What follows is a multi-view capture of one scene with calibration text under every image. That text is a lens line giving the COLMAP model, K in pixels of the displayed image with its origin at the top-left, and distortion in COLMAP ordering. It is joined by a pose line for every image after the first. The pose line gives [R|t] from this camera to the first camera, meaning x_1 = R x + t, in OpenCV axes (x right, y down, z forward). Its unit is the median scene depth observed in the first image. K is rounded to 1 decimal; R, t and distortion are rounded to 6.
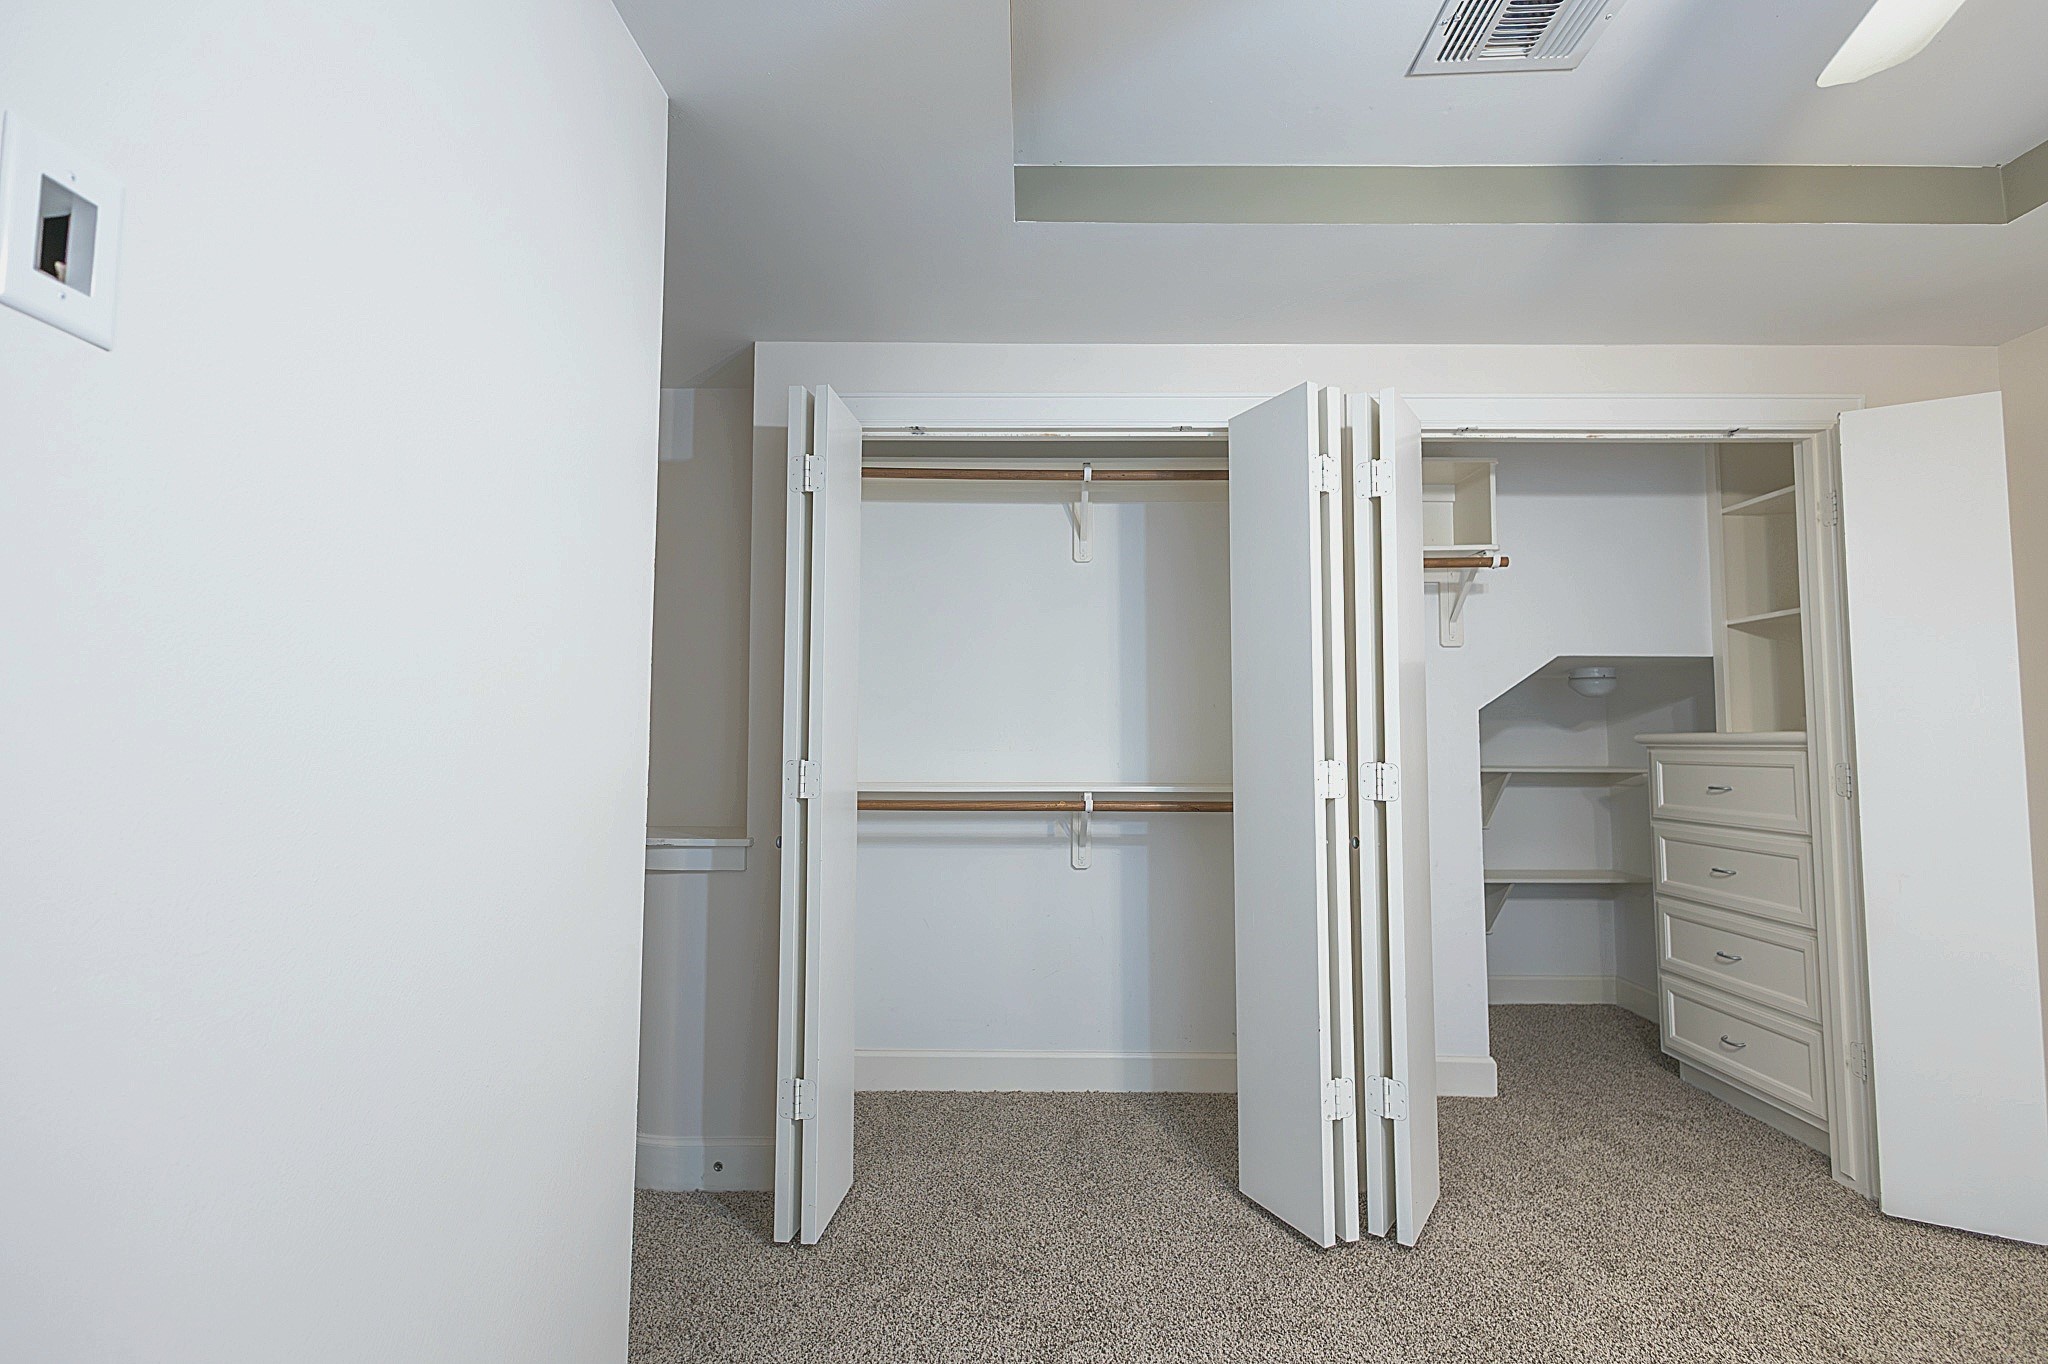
lens RADIAL K [[928.4, 0, 1021.8], [0, 928.4, 681.3], [0, 0, 1]] dist [-0.000140, -0.001597]
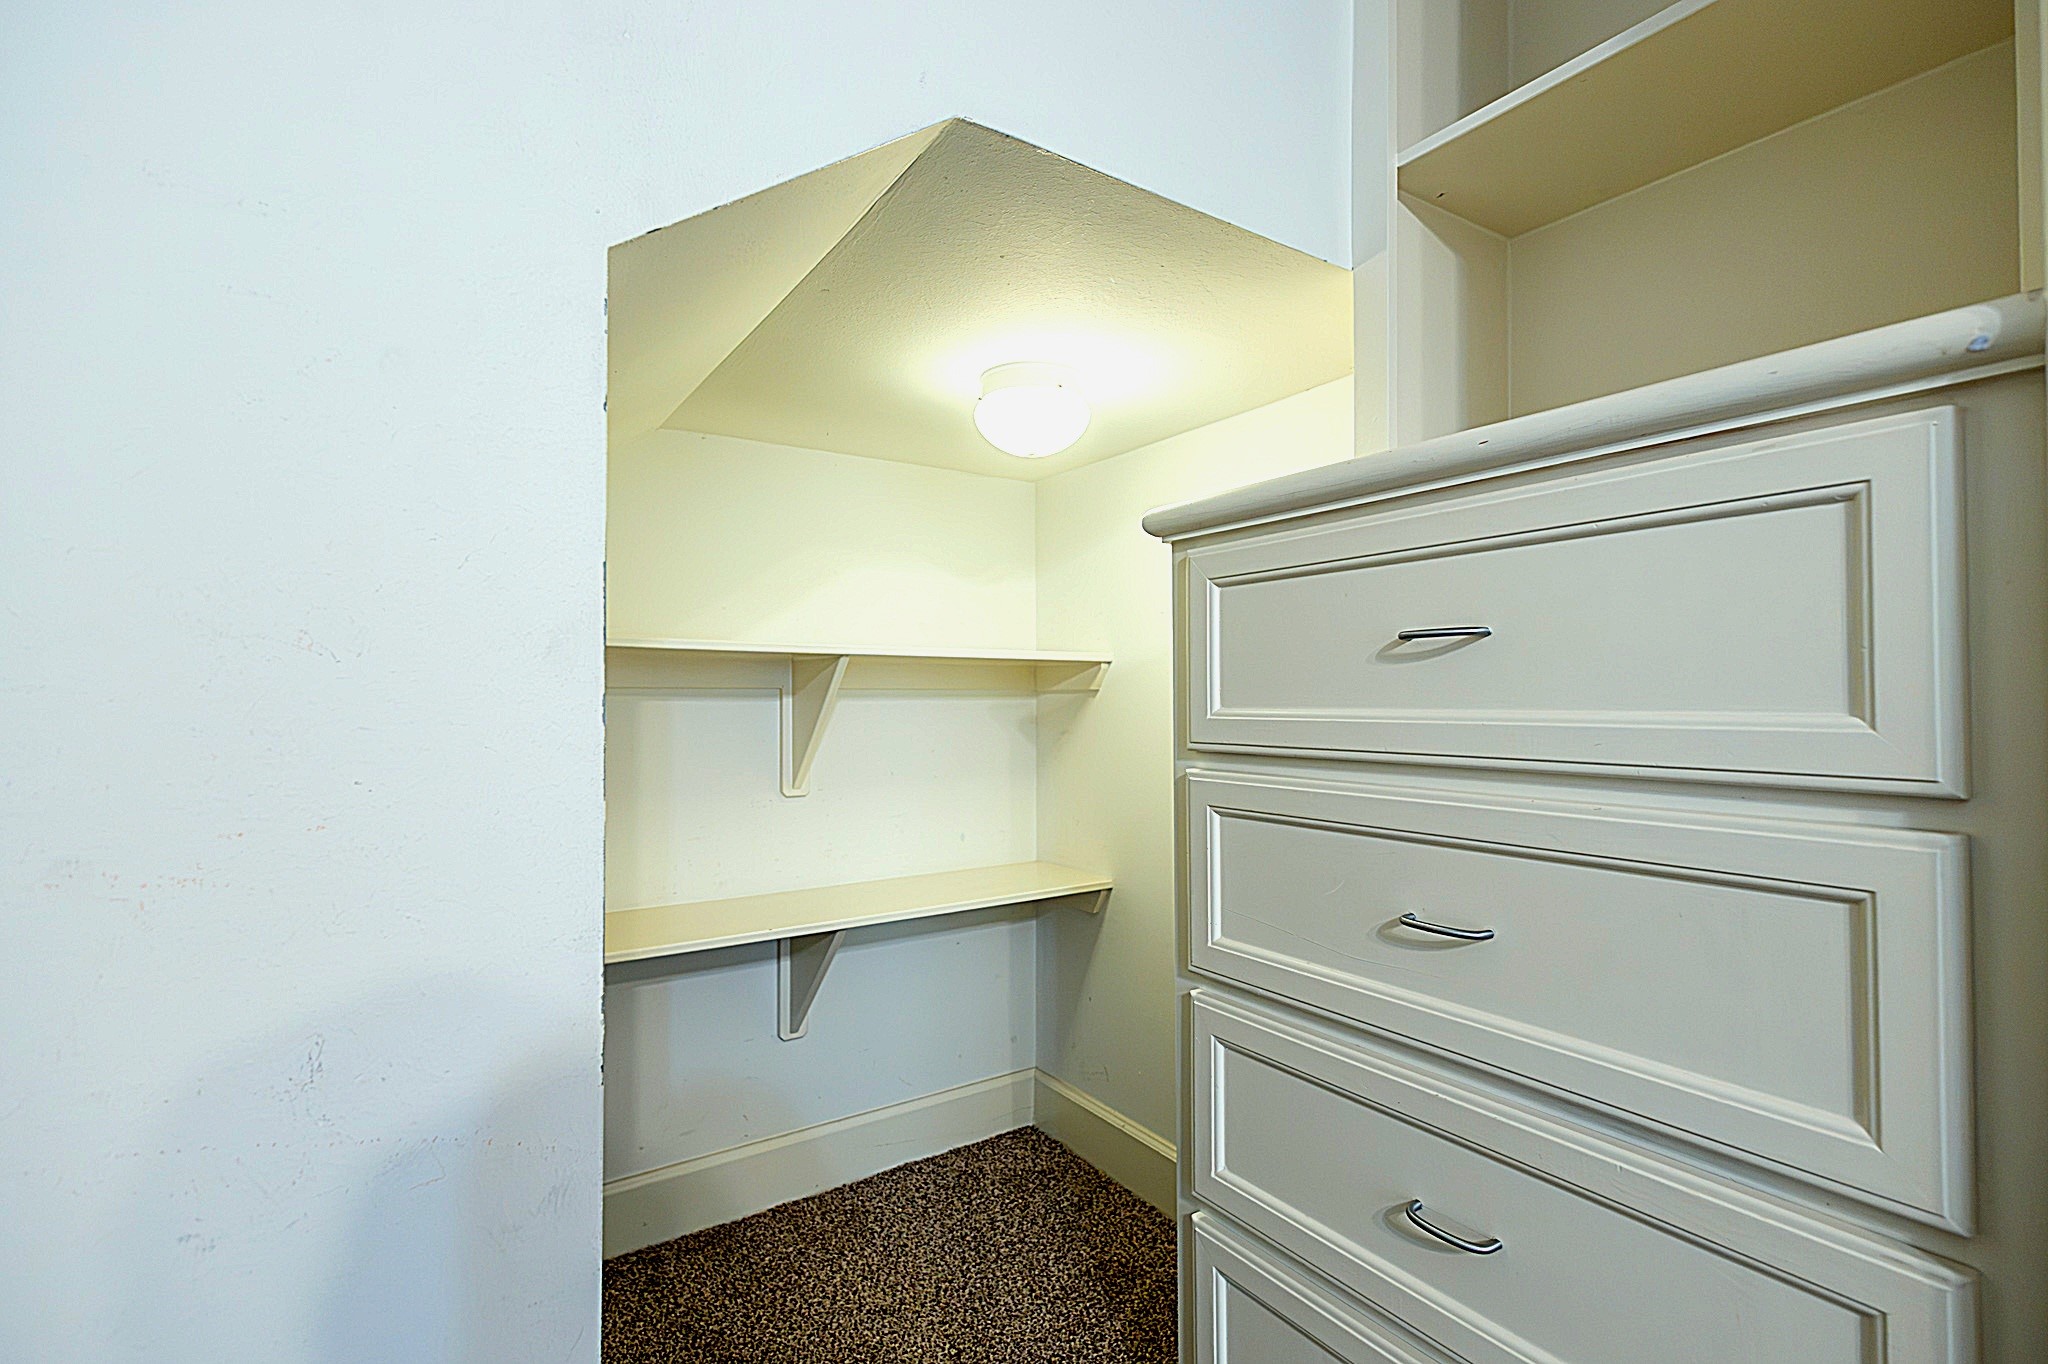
lens RADIAL K [[928.4, 0, 1020.0], [0, 928.4, 685.3], [0, 0, 1]] dist [-0.000140, -0.001597]
pose [[0.830875, 0.007778, 0.556405, 0.487542], [-0.036115, 0.998548, 0.039970, 0.123424], [-0.555286, -0.053305, 0.829949, 0.830834]]
